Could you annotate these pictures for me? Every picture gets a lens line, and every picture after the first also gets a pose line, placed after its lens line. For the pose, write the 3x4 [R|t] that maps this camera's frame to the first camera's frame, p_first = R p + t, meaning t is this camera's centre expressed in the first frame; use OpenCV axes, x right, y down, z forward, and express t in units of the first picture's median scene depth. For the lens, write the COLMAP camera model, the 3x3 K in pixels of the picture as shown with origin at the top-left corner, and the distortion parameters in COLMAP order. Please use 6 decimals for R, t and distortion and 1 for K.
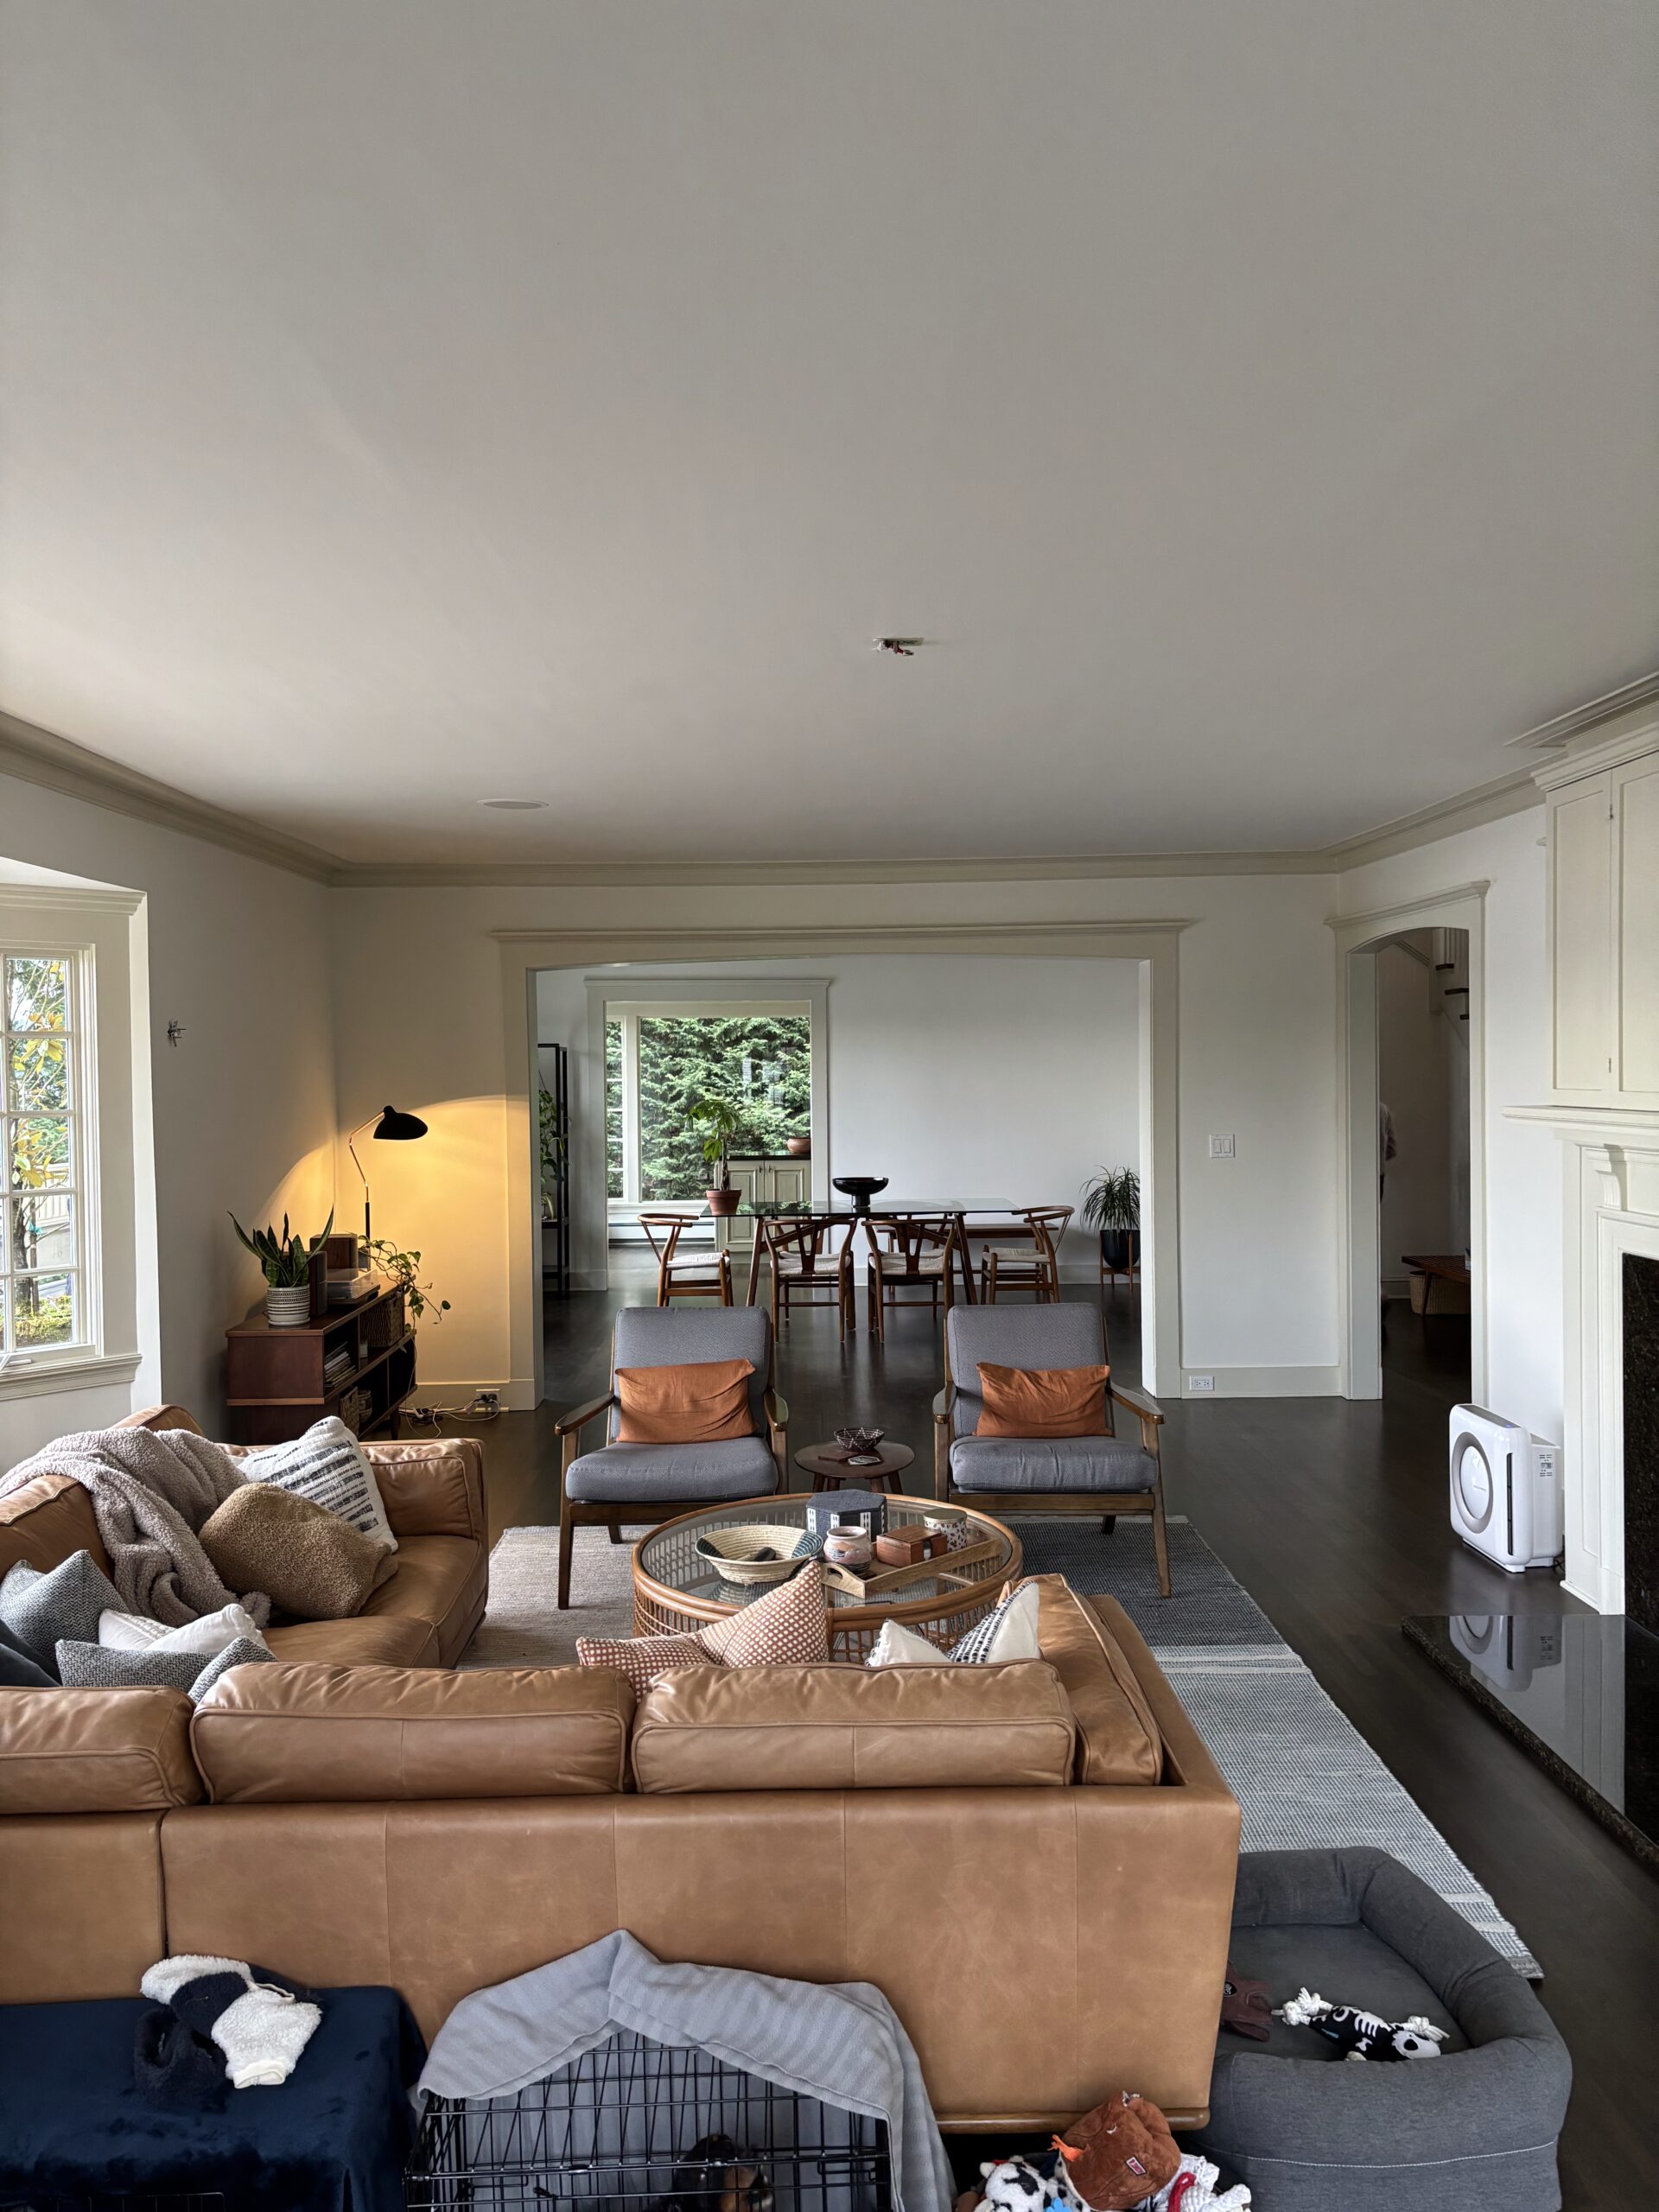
lens RADIAL K [[1657.2, 0, 825.0], [0, 1657.2, 1097.0], [0, 0, 1]] dist [0.048969, -0.059976]
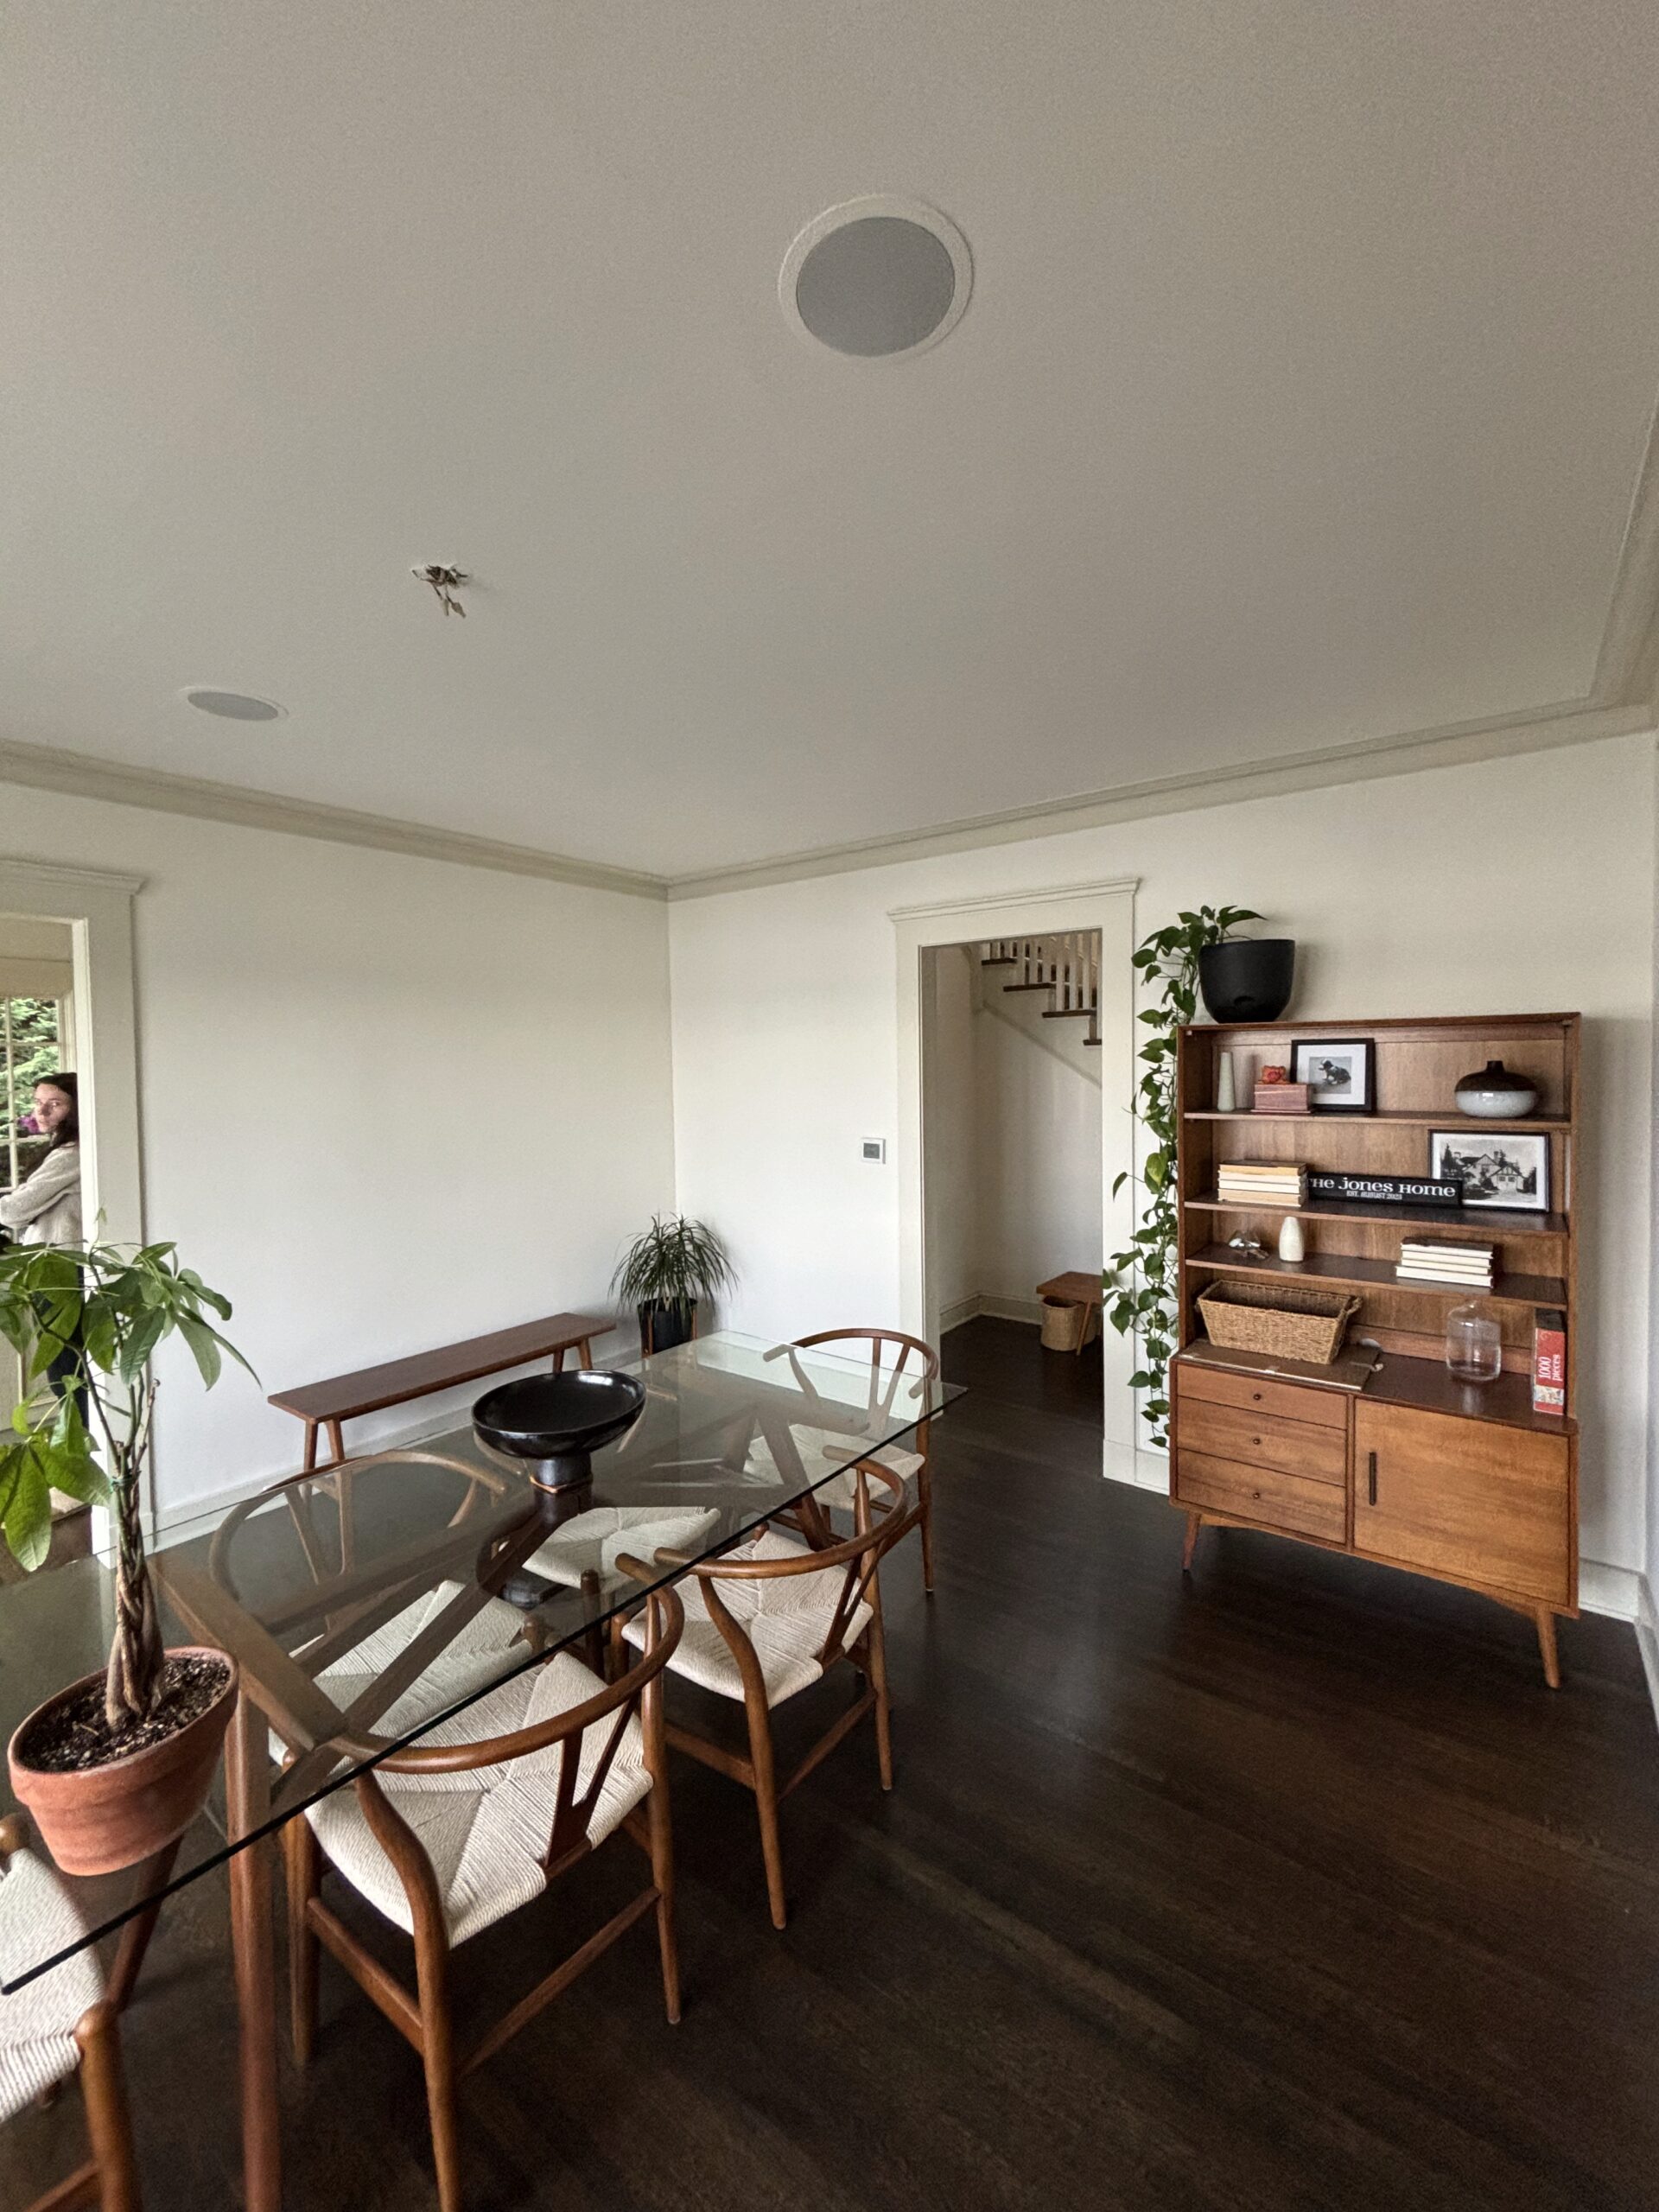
lens RADIAL K [[901.2, 0, 835.9], [0, 901.2, 1089.5], [0, 0, 1]] dist [-0.001809, -0.000436]
pose [[0.609909, -0.023815, 0.792113, -0.206952], [0.022178, 0.999670, 0.012979, -0.040091], [-0.792161, 0.009651, 0.610236, 1.977240]]
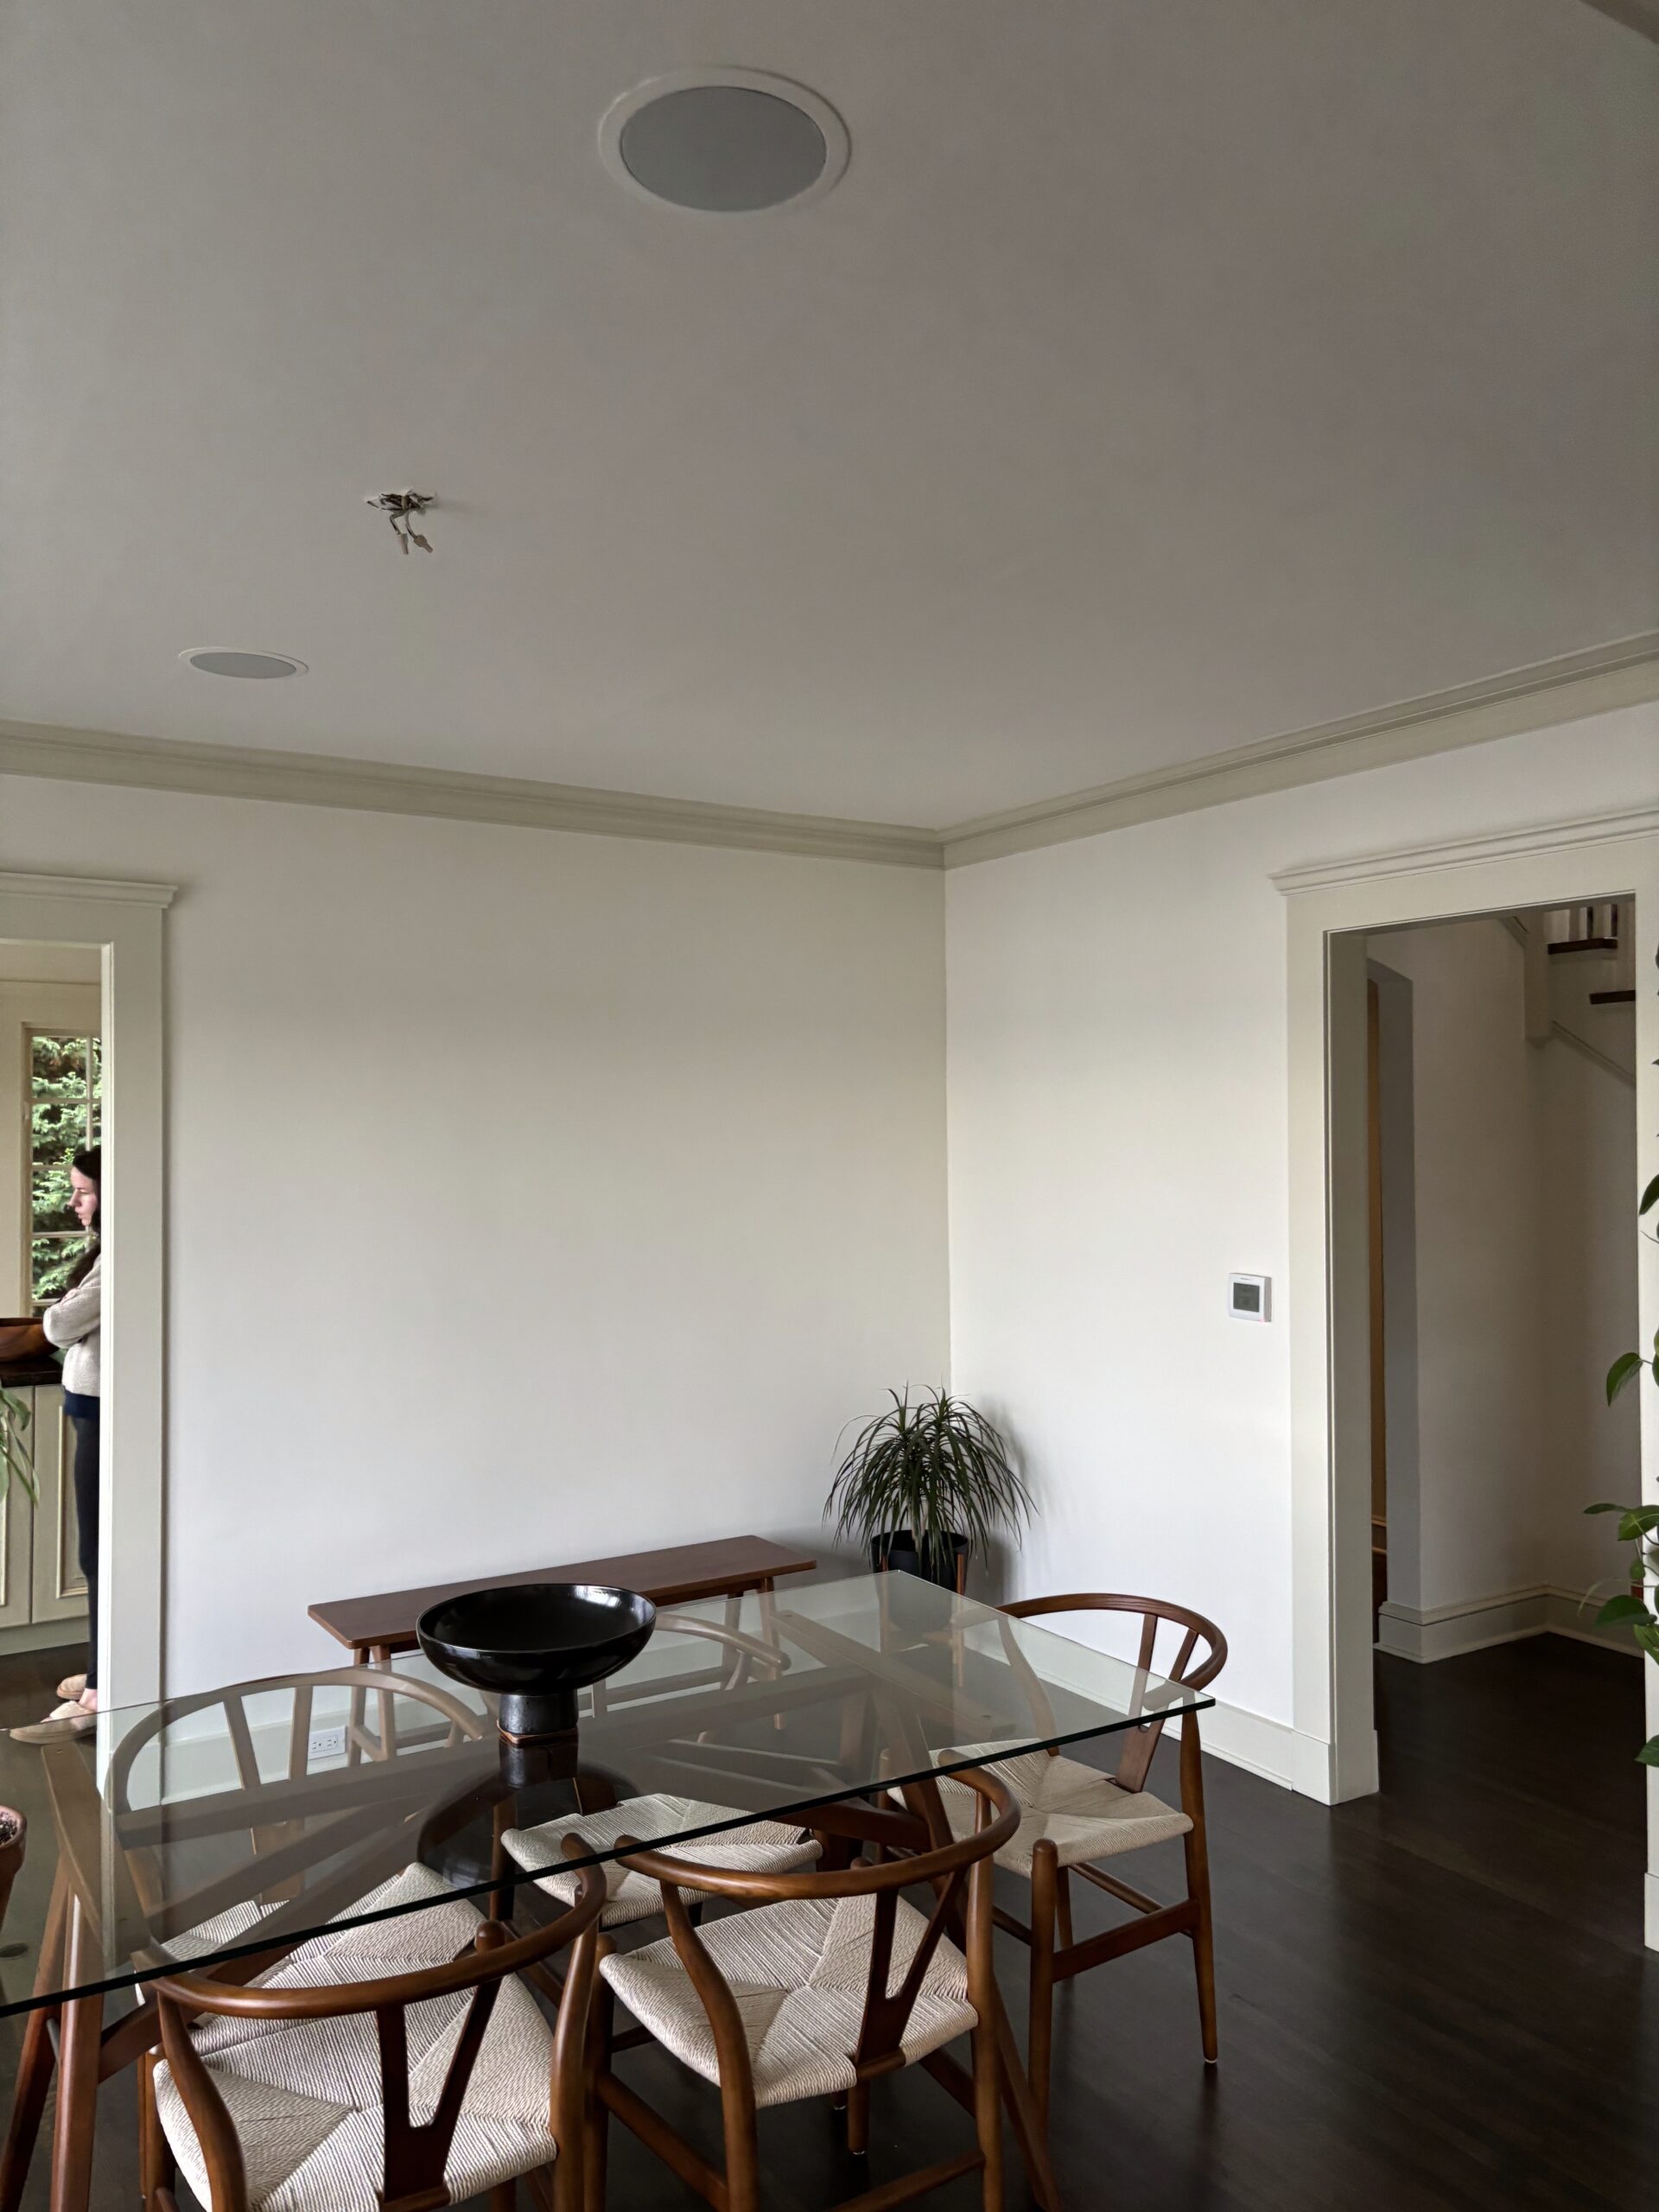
lens RADIAL K [[1657.2, 0, 817.0], [0, 1657.2, 1119.0], [0, 0, 1]] dist [0.048969, -0.059976]
pose [[0.854152, 0.009808, 0.519932, -0.166595], [0.005918, 0.999574, -0.028579, -0.041179], [-0.519991, 0.027488, 0.853730, 1.819435]]
